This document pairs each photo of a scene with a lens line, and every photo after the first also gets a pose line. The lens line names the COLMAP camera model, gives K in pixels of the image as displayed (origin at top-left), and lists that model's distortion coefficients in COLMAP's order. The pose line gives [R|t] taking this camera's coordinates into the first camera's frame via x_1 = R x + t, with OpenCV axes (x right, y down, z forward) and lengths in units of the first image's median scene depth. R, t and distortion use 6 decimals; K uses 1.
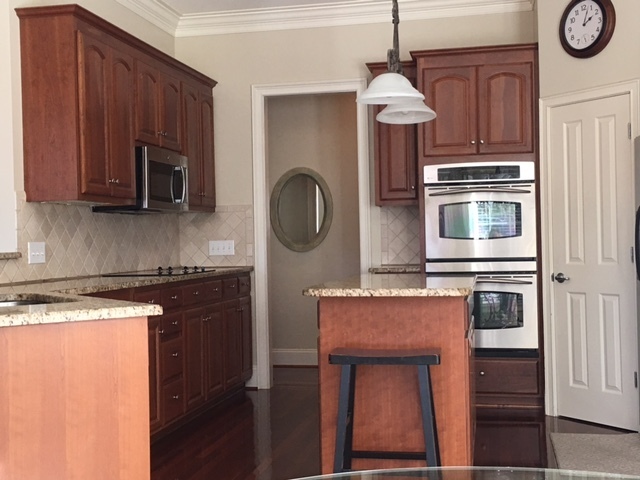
lens RADIAL K [[862.0, 0, 317.8], [0, 862.0, 235.6], [0, 0, 1]] dist [0.090950, 0.000000]
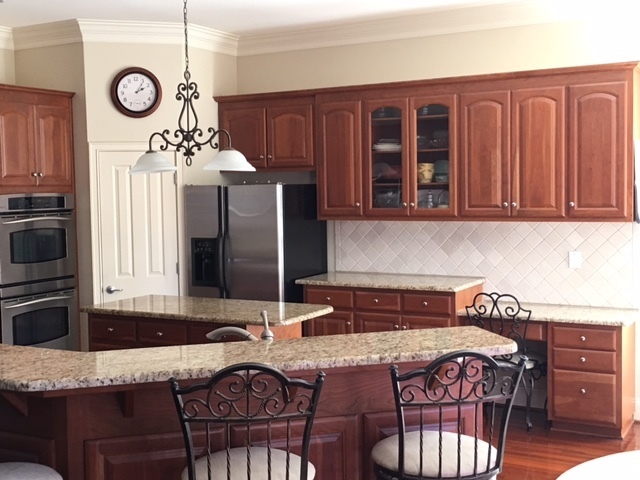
lens RADIAL K [[862.0, 0, 319.5], [0, 862.0, 240.7], [0, 0, 1]] dist [0.090950, 0.000000]
pose [[0.310767, -0.046376, 0.949354, -0.794566], [0.008493, 0.998905, 0.046016, -0.075383], [-0.950448, -0.006237, 0.310820, 0.327178]]
